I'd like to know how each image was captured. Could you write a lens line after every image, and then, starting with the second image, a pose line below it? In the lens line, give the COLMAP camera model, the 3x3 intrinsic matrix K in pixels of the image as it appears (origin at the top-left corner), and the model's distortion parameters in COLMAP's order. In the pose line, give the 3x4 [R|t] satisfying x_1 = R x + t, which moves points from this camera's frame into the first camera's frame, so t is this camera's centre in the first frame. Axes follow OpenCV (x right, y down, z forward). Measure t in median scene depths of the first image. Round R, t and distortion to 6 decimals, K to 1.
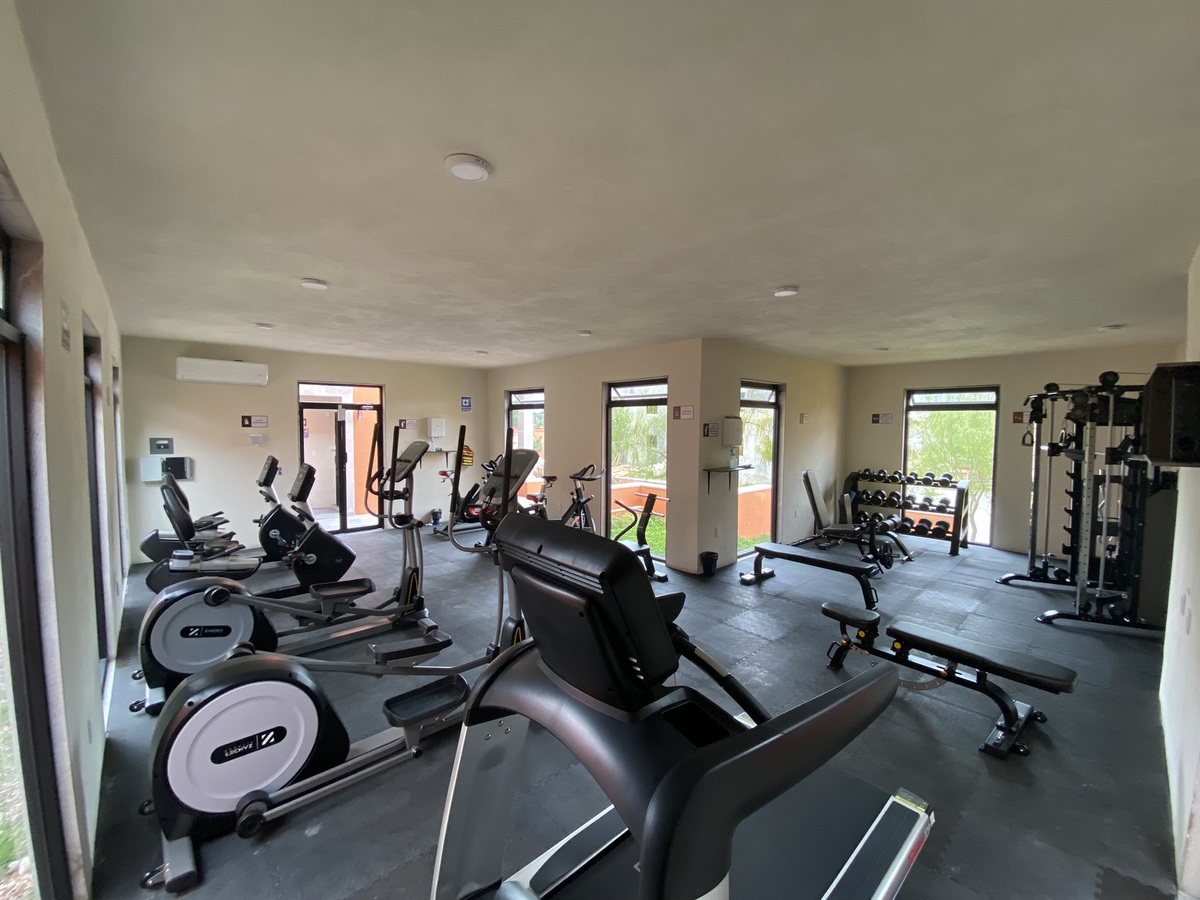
lens RADIAL K [[481.4, 0, 600.0], [0, 481.4, 450.0], [0, 0, 1]] dist [-0.000427, -0.000029]
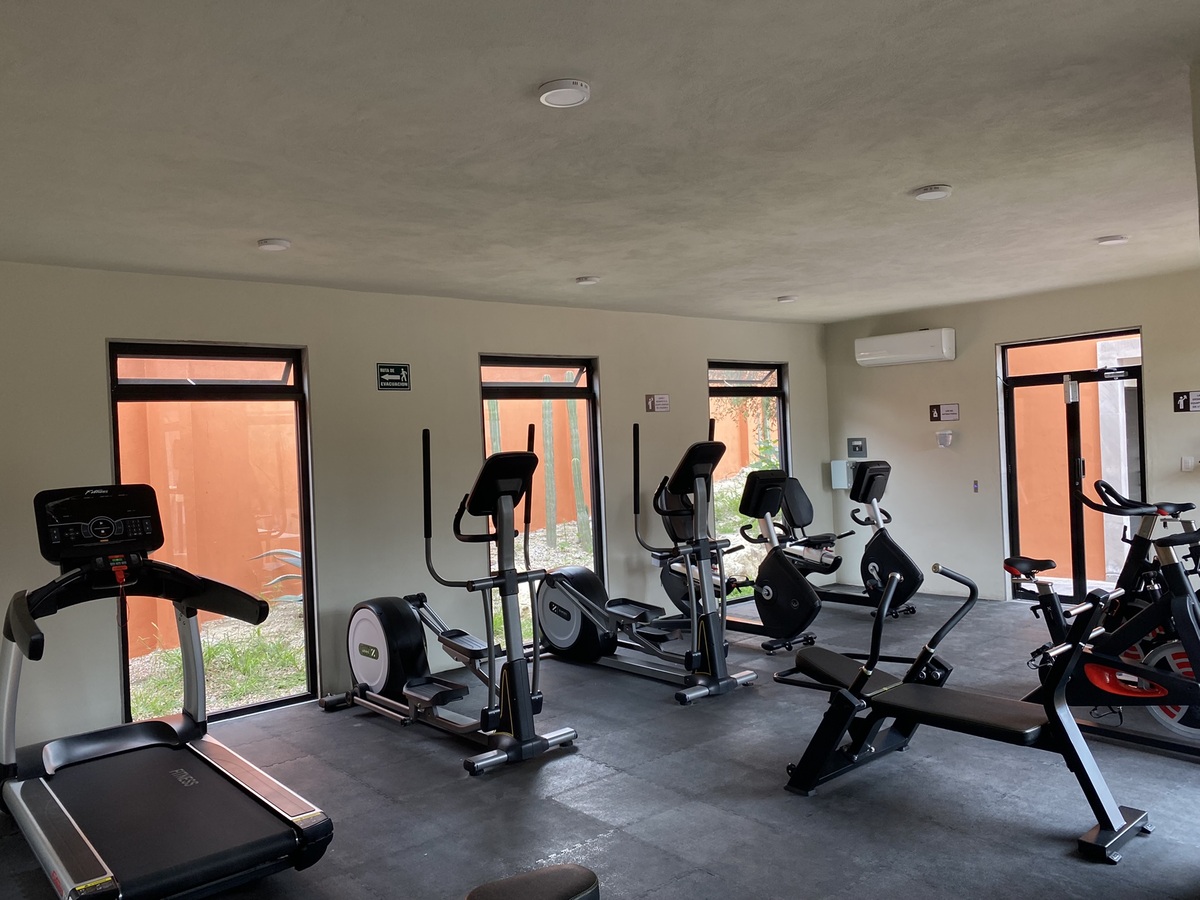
lens RADIAL K [[919.3, 0, 600.0], [0, 919.3, 450.0], [0, 0, 1]] dist [0.044674, 0.000193]
pose [[-0.052499, 0.008003, -0.998589, 0.750018], [-0.002093, 0.999965, 0.008125, -0.016914], [0.998619, 0.002517, -0.052480, 0.659365]]
